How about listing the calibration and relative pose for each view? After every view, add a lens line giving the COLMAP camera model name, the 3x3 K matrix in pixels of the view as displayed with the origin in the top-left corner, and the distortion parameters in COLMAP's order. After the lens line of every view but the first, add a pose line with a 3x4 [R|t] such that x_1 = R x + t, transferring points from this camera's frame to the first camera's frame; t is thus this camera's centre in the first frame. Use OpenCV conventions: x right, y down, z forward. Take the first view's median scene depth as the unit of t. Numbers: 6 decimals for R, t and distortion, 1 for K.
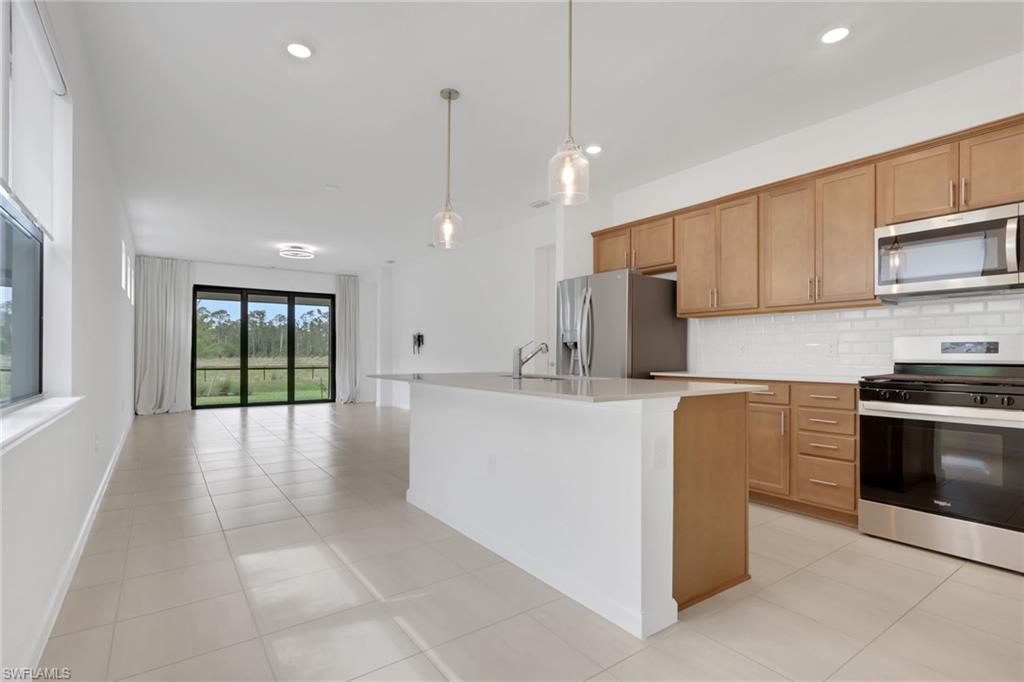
lens RADIAL K [[498.4, 0, 507.5], [0, 498.4, 353.9], [0, 0, 1]] dist [-0.003505, -0.000379]
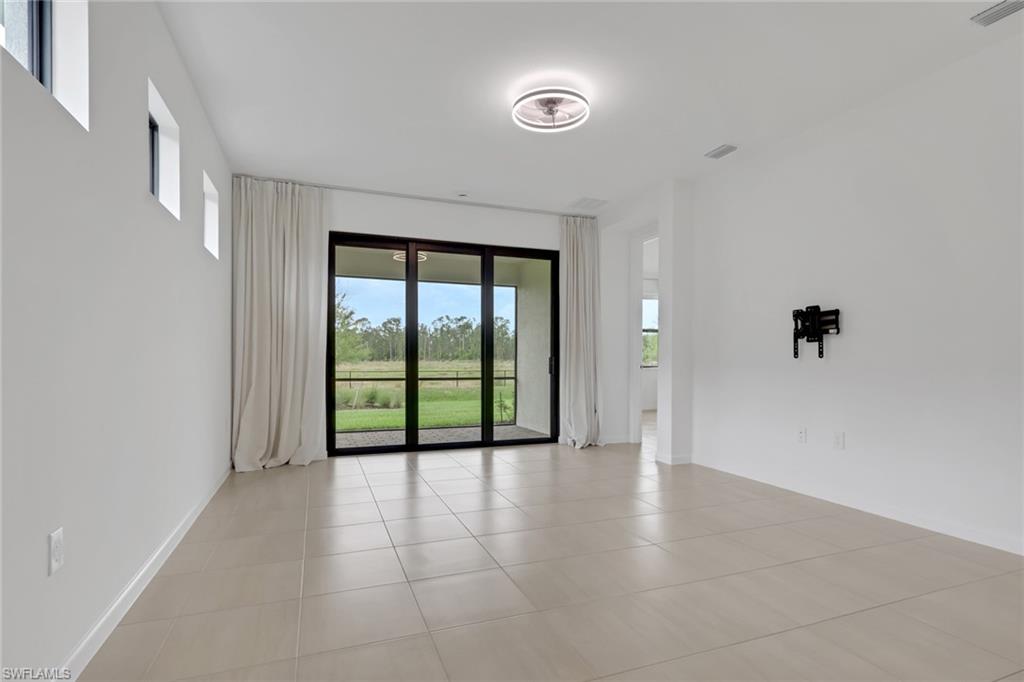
lens RADIAL K [[485.3, 0, 513.8], [0, 485.3, 366.2], [0, 0, 1]] dist [0.000423, 0.000034]
pose [[0.975684, 0.004296, -0.219138, -0.314682], [-0.000676, 0.999862, 0.016590, 0.000961], [0.219179, -0.016039, 0.975553, 0.519570]]
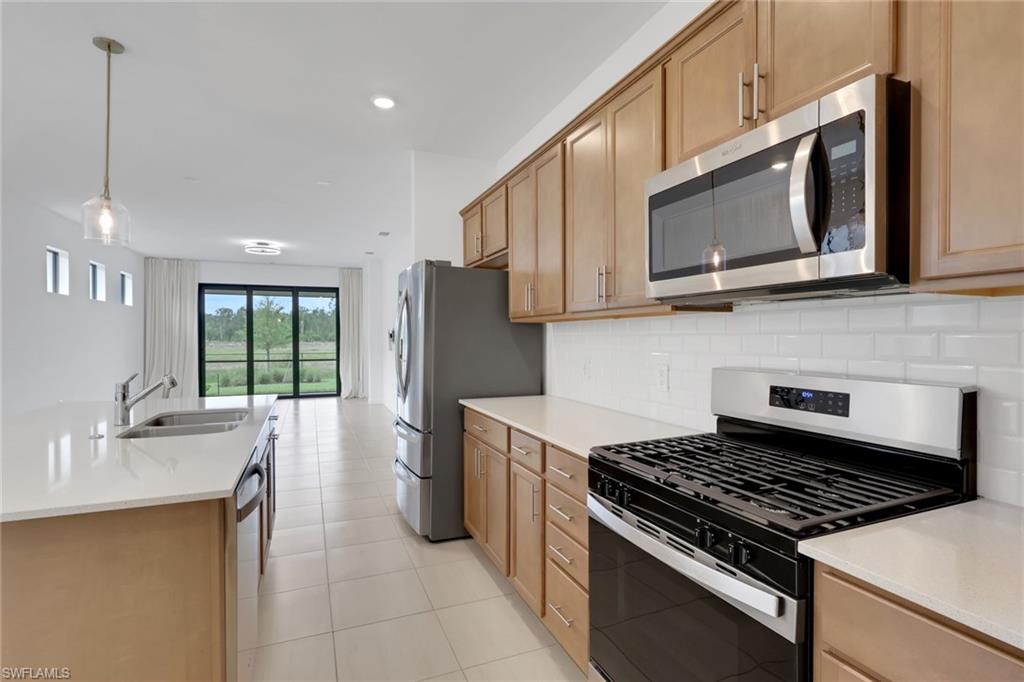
lens RADIAL K [[492.1, 0, 512.0], [0, 492.1, 341.0], [0, 0, 1]] dist [-0.000722, -0.000075]
pose [[0.976603, -0.003988, -0.215015, 0.228108], [0.006436, 0.999922, 0.010686, -0.024805], [0.214956, -0.011820, 0.976552, 0.135159]]
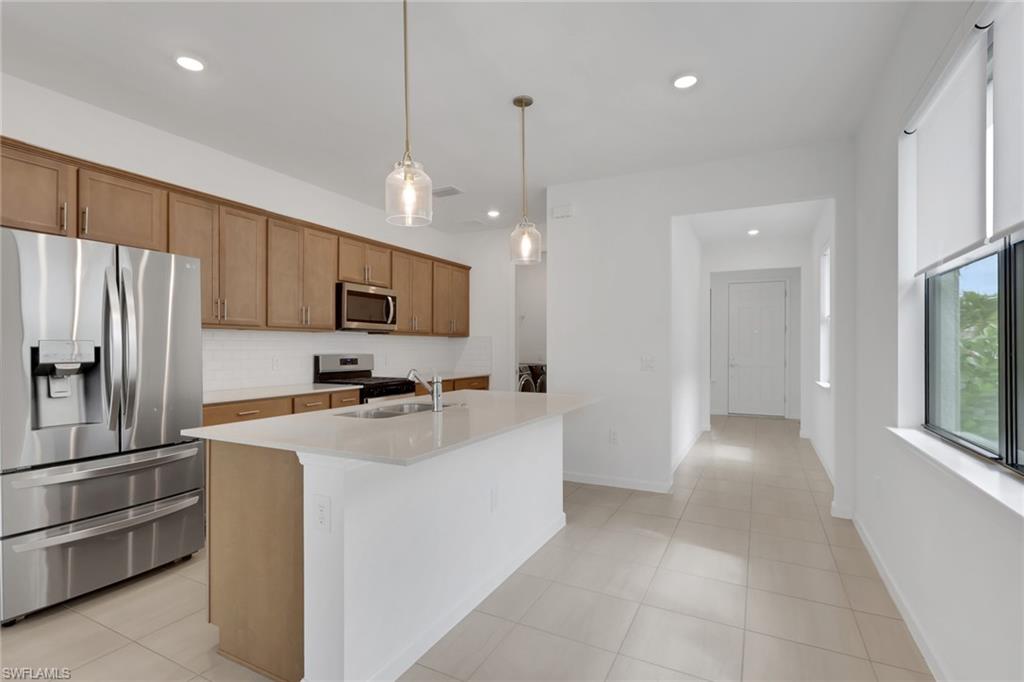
lens RADIAL K [[492.1, 0, 512.0], [0, 492.1, 341.0], [0, 0, 1]] dist [-0.000722, -0.000075]
pose [[-0.468343, 0.000644, 0.883546, -0.246113], [-0.009513, 0.999938, -0.005772, -0.024160], [-0.883495, -0.011108, -0.468308, 0.396702]]
